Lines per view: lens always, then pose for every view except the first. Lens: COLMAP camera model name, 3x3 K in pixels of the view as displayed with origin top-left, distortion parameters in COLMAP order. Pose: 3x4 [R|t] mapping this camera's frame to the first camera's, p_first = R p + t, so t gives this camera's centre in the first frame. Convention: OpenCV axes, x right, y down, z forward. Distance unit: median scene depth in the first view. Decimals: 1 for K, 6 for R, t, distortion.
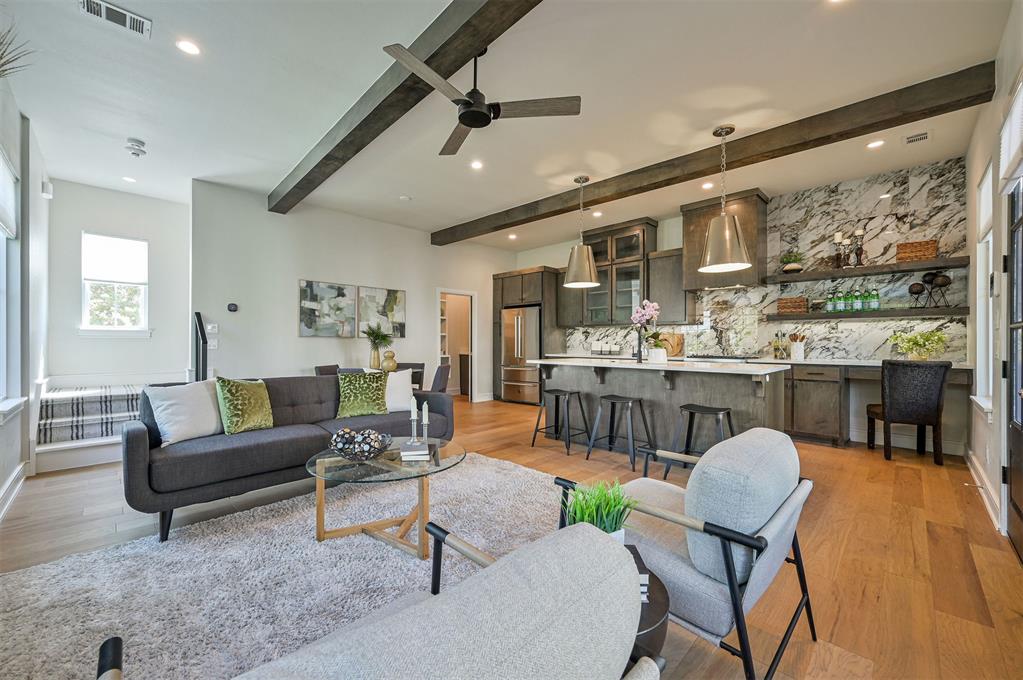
lens RADIAL K [[400.5, 0, 513.4], [0, 400.5, 340.7], [0, 0, 1]] dist [-0.002090, -0.000137]
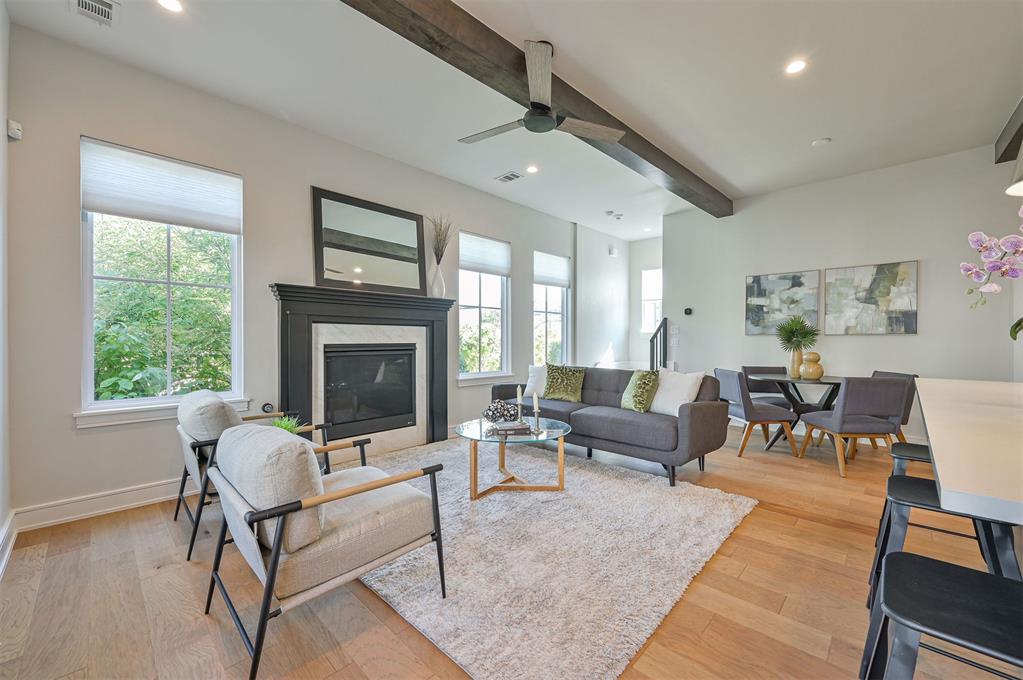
lens RADIAL K [[400.5, 0, 513.5], [0, 400.5, 342.6], [0, 0, 1]] dist [-0.002090, -0.000137]
pose [[0.014930, 0.006458, -0.999868, 0.415134], [0.003587, 0.999972, 0.006512, -0.000182], [0.999882, -0.003683, 0.014906, 0.404267]]
